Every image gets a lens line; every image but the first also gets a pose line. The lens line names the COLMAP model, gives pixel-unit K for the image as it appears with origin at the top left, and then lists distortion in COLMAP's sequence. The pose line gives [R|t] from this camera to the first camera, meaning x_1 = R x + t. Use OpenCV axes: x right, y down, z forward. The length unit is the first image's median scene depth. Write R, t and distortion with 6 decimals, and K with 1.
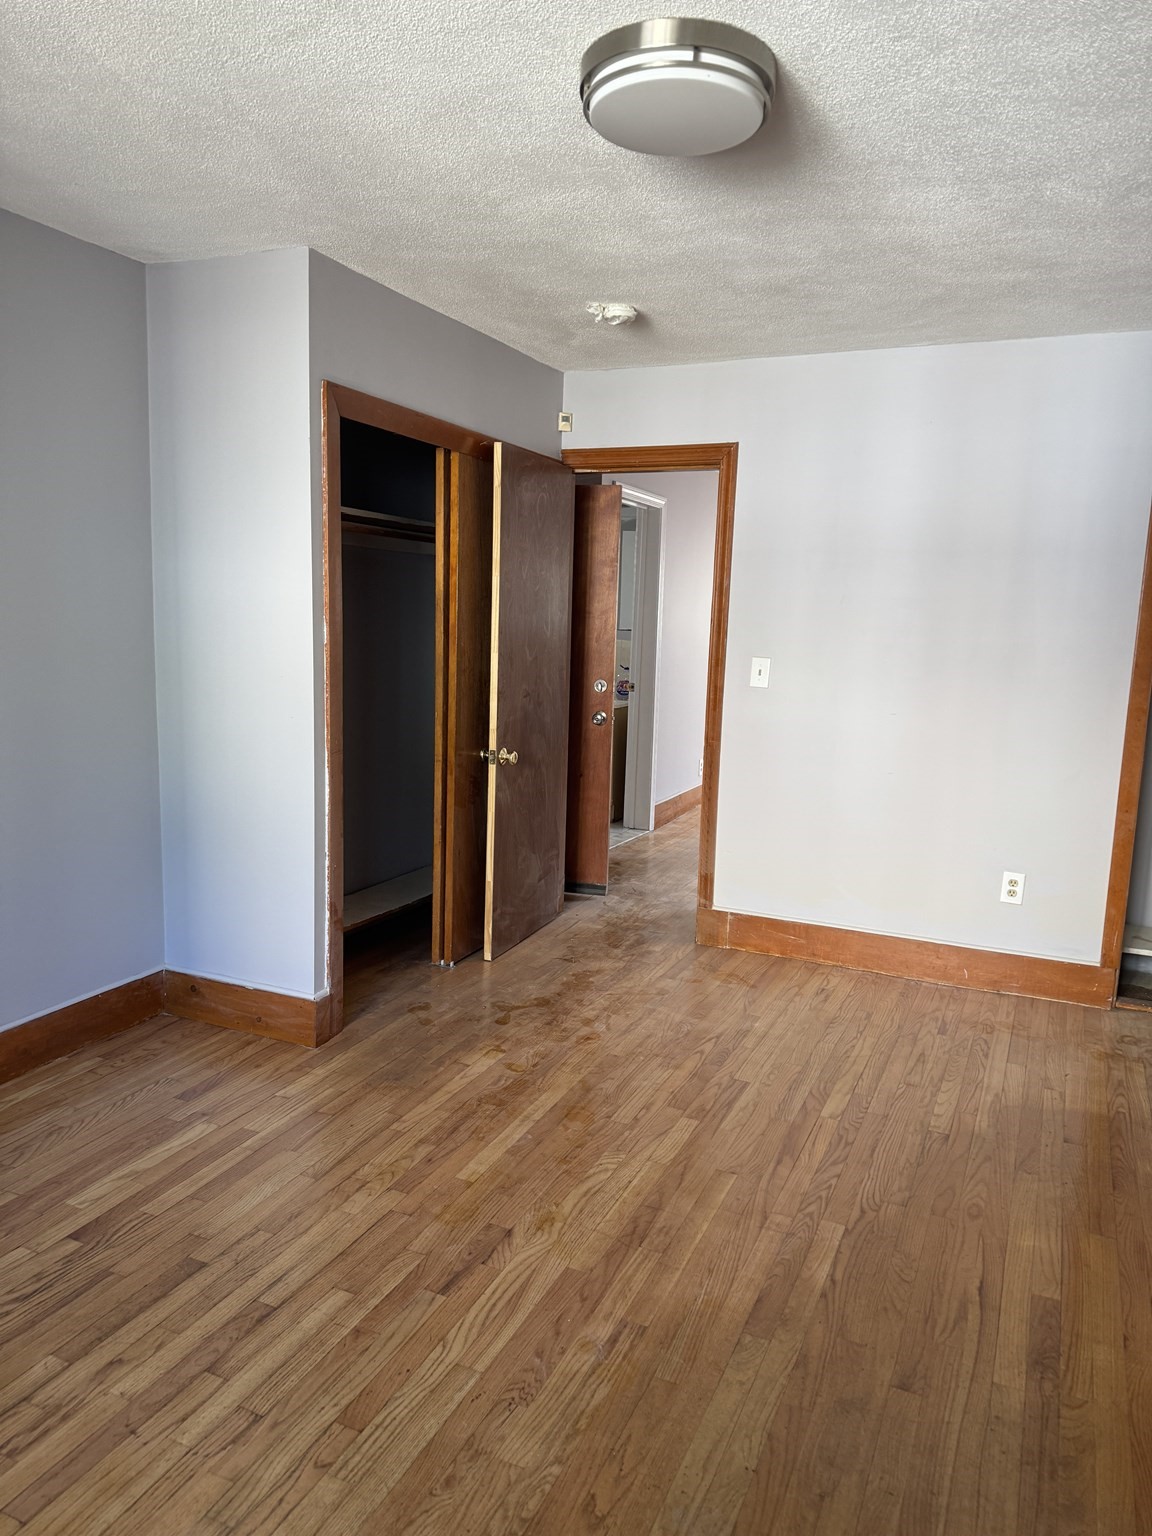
lens RADIAL K [[1082.1, 0, 573.7], [0, 1082.1, 774.2], [0, 0, 1]] dist [0.074890, -0.122365]
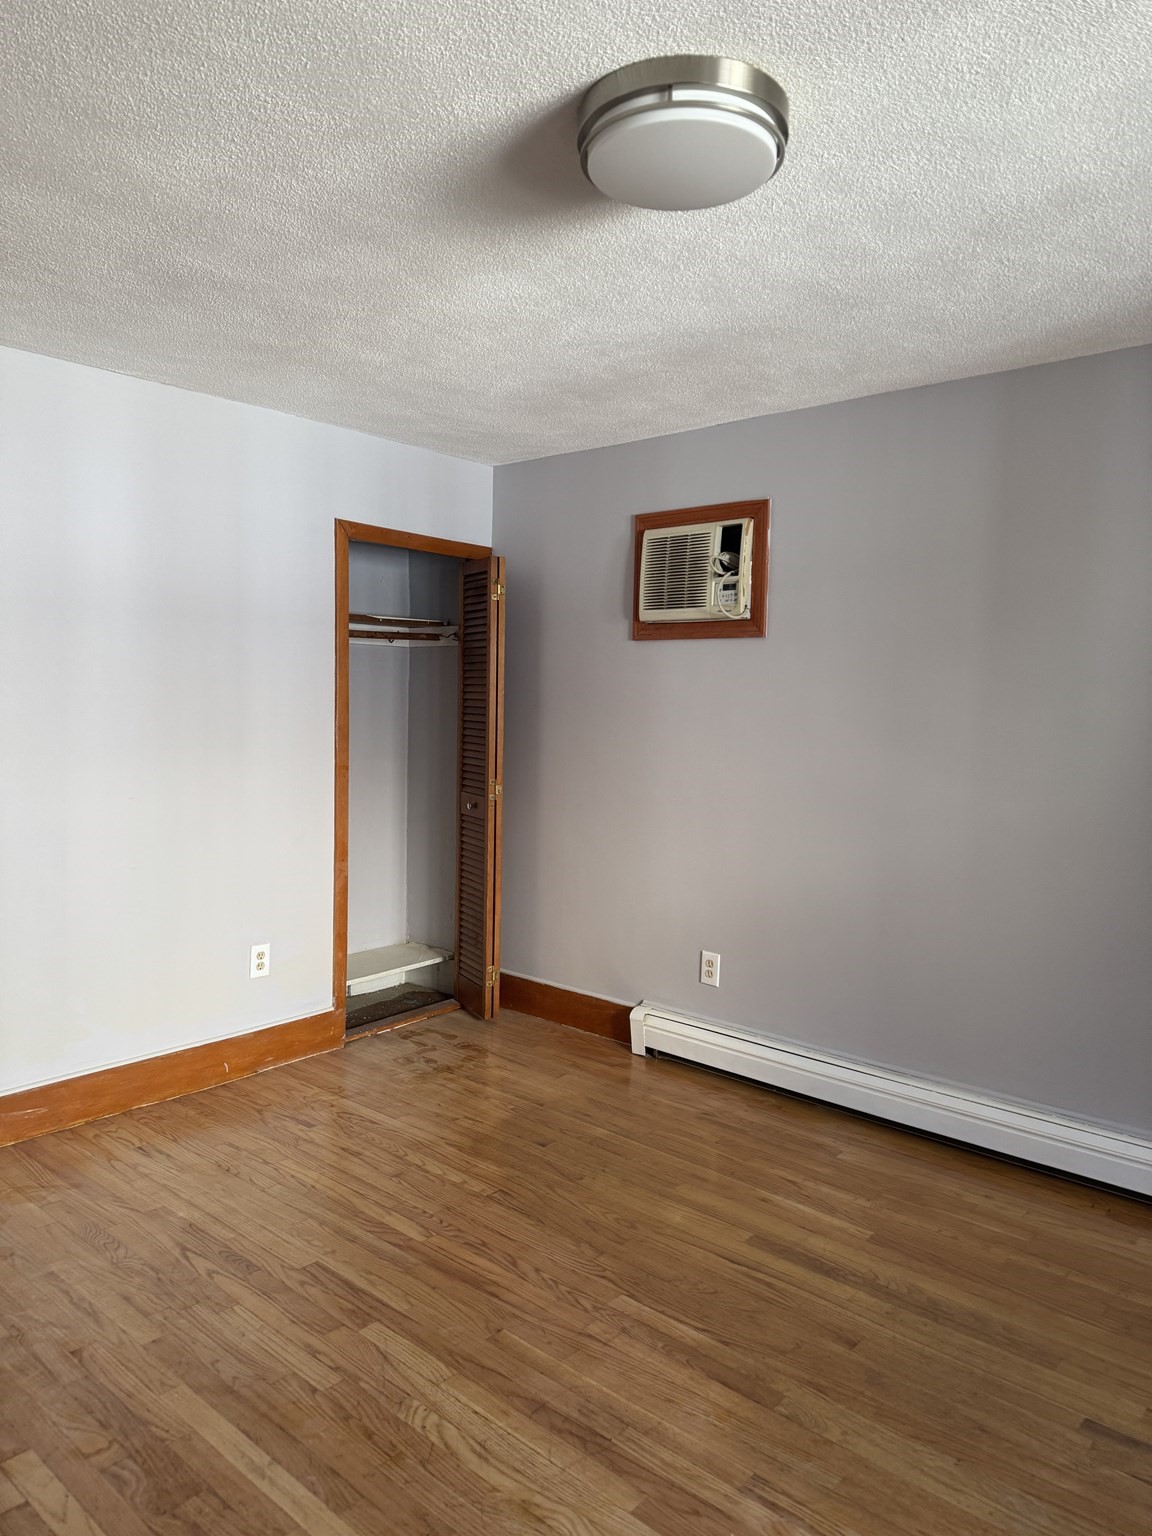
lens RADIAL K [[1085.7, 0, 569.5], [0, 1085.7, 707.9], [0, 0, 1]] dist [0.003807, -0.004407]
pose [[0.302763, -0.050336, 0.951736, -0.549745], [0.146332, 0.989219, 0.005767, -0.109136], [-0.941765, 0.137524, 0.306864, 0.519312]]
